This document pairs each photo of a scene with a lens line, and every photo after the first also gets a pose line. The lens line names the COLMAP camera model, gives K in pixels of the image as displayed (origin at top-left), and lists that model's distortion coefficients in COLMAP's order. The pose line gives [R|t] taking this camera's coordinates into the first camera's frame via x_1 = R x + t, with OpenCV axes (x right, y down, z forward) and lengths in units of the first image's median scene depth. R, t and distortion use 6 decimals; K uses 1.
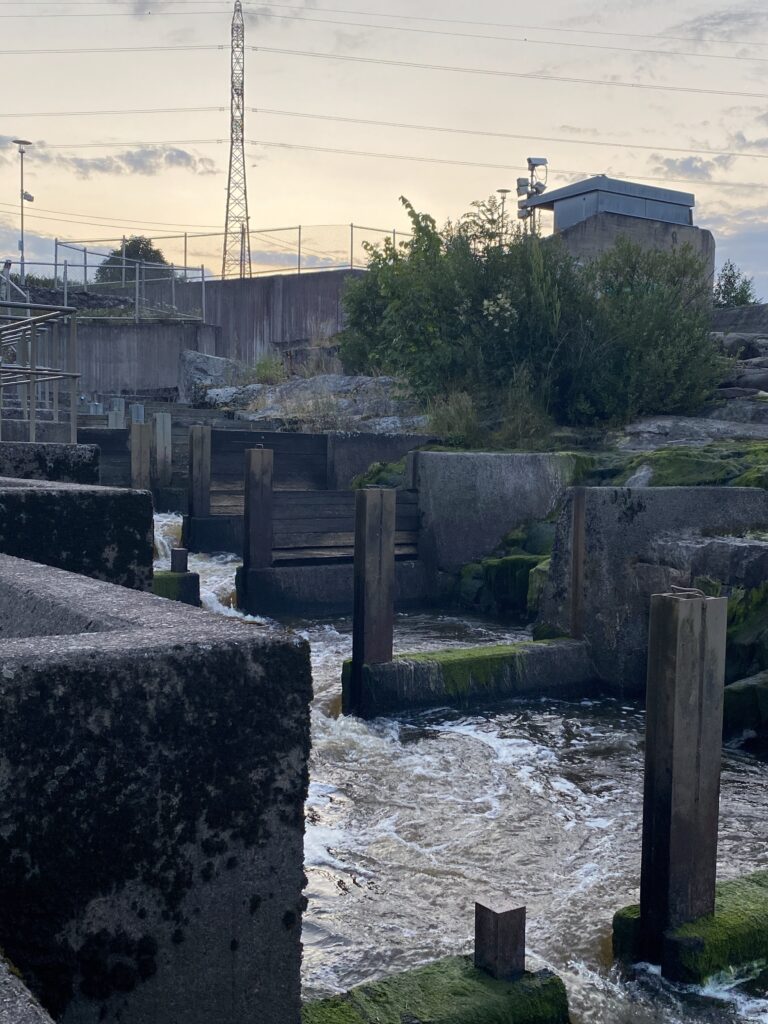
lens RADIAL K [[1174.7, 0, 379.7], [0, 1174.7, 515.7], [0, 0, 1]] dist [0.035252, 0.000000]
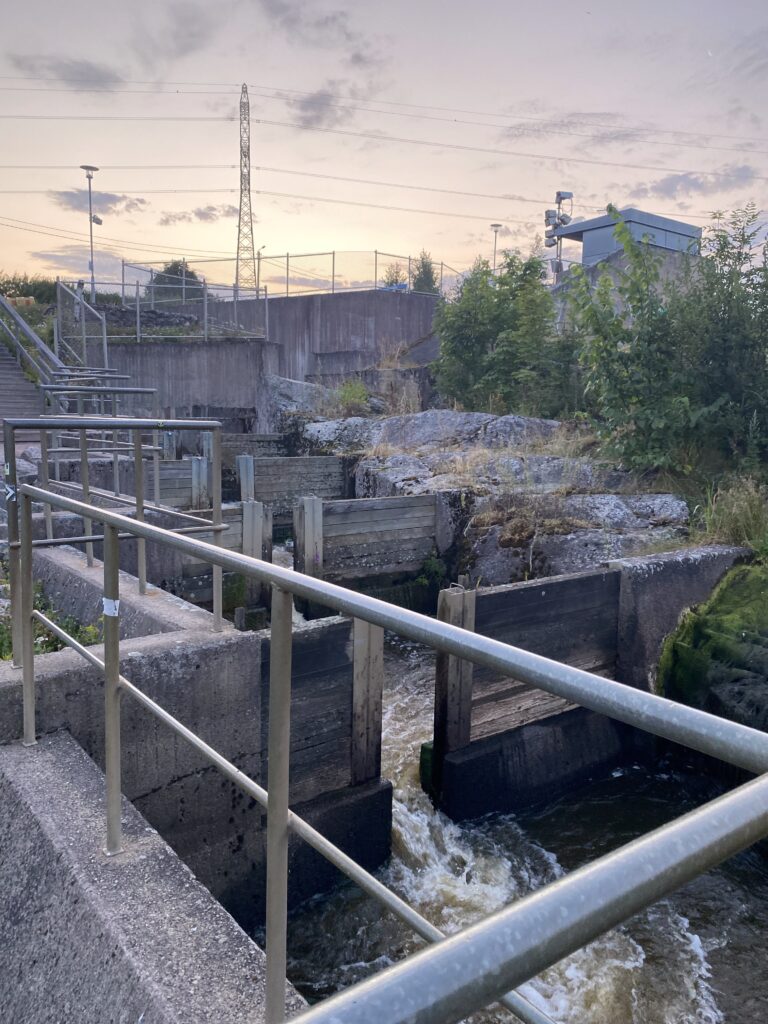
lens RADIAL K [[777.6, 0, 390.4], [0, 777.6, 506.1], [0, 0, 1]] dist [0.001670, -0.000178]
pose [[0.997221, -0.009171, 0.073935, -0.086248], [0.004088, 0.997635, 0.068615, -0.057949], [-0.074390, -0.068122, 0.994900, 0.258988]]
